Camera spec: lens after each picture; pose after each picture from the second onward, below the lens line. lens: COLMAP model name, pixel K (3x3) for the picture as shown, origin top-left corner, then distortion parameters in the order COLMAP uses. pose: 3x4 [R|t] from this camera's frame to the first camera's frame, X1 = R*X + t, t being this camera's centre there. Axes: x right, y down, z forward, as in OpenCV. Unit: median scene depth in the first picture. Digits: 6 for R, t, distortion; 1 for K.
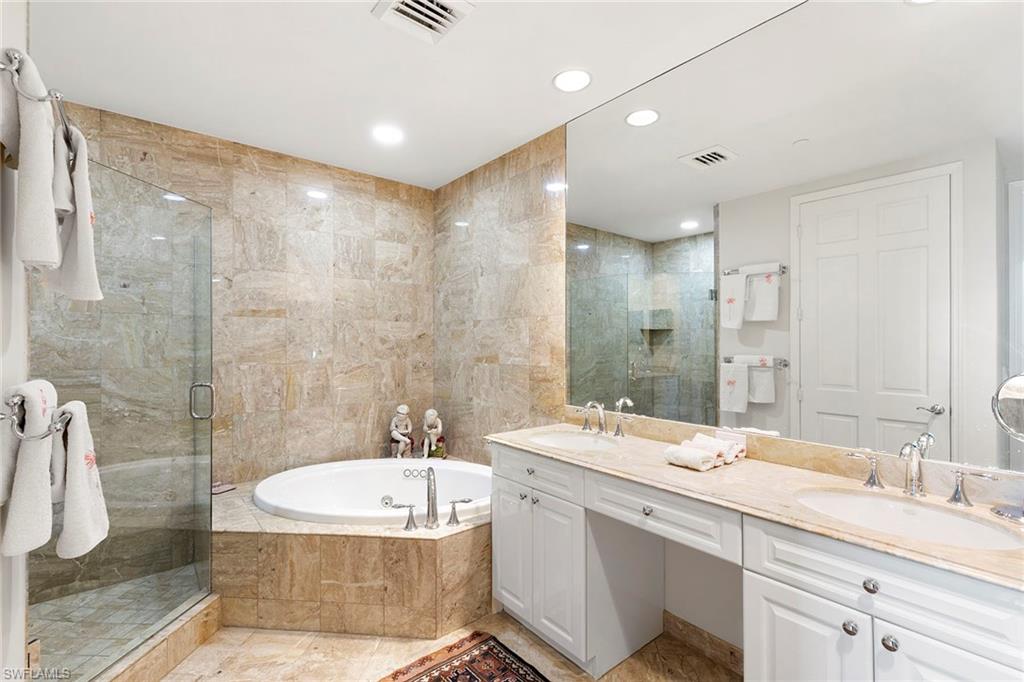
lens RADIAL K [[456.8, 0, 512.0], [0, 456.8, 341.0], [0, 0, 1]] dist [0.003357, -0.000104]
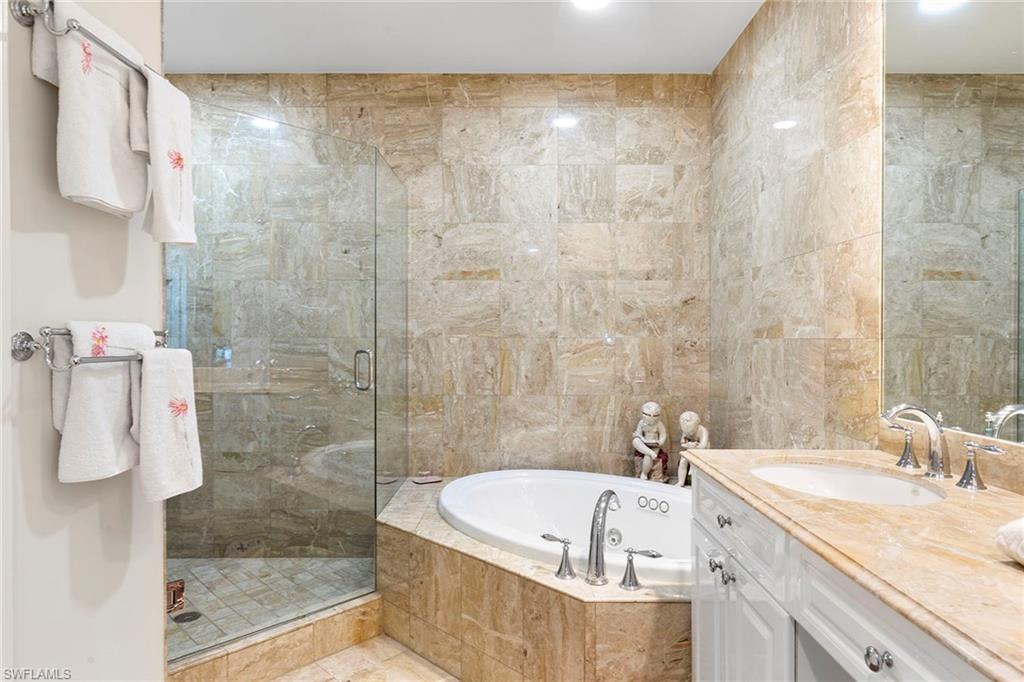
lens RADIAL K [[604.8, 0, 512.0], [0, 604.8, 341.0], [0, 0, 1]] dist [0.000252, -0.000505]
pose [[0.769931, 0.005736, -0.638102, 0.209322], [0.000688, 0.999952, 0.009818, 0.049168], [0.638127, -0.007998, 0.769889, 0.217469]]
